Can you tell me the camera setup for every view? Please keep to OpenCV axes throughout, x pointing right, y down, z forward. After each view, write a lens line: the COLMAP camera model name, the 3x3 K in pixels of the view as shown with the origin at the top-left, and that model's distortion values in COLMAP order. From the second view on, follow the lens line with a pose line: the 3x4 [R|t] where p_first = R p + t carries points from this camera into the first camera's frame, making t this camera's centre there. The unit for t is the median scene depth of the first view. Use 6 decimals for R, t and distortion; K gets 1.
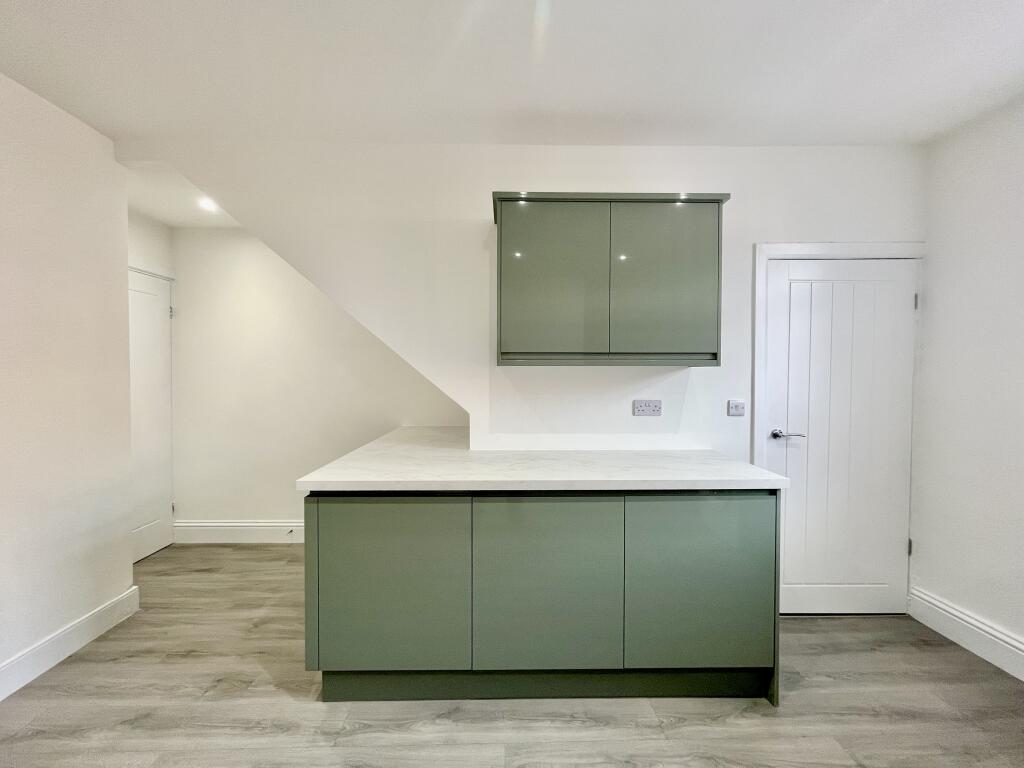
lens RADIAL K [[411.4, 0, 514.8], [0, 411.4, 379.2], [0, 0, 1]] dist [-0.002298, -0.000274]
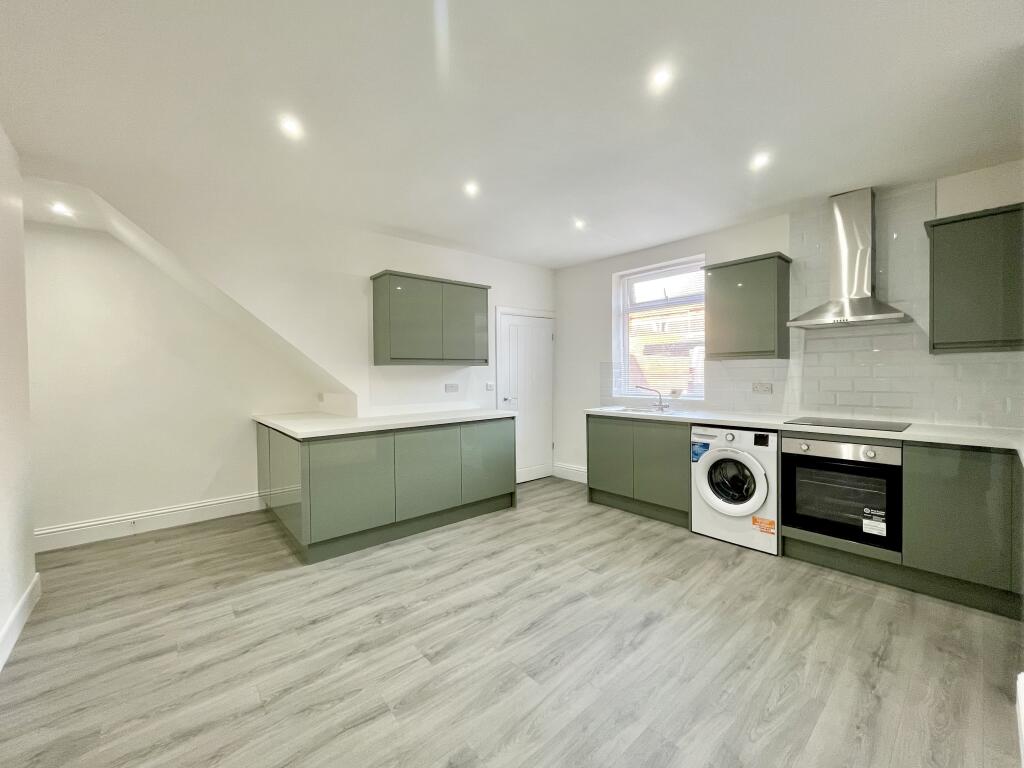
lens RADIAL K [[411.4, 0, 513.5], [0, 411.4, 381.5], [0, 0, 1]] dist [-0.002298, -0.000274]
pose [[0.771253, -0.025097, 0.636034, -0.762761], [0.022424, 0.999673, 0.012254, 0.027274], [-0.636134, 0.004812, 0.771564, -0.733005]]
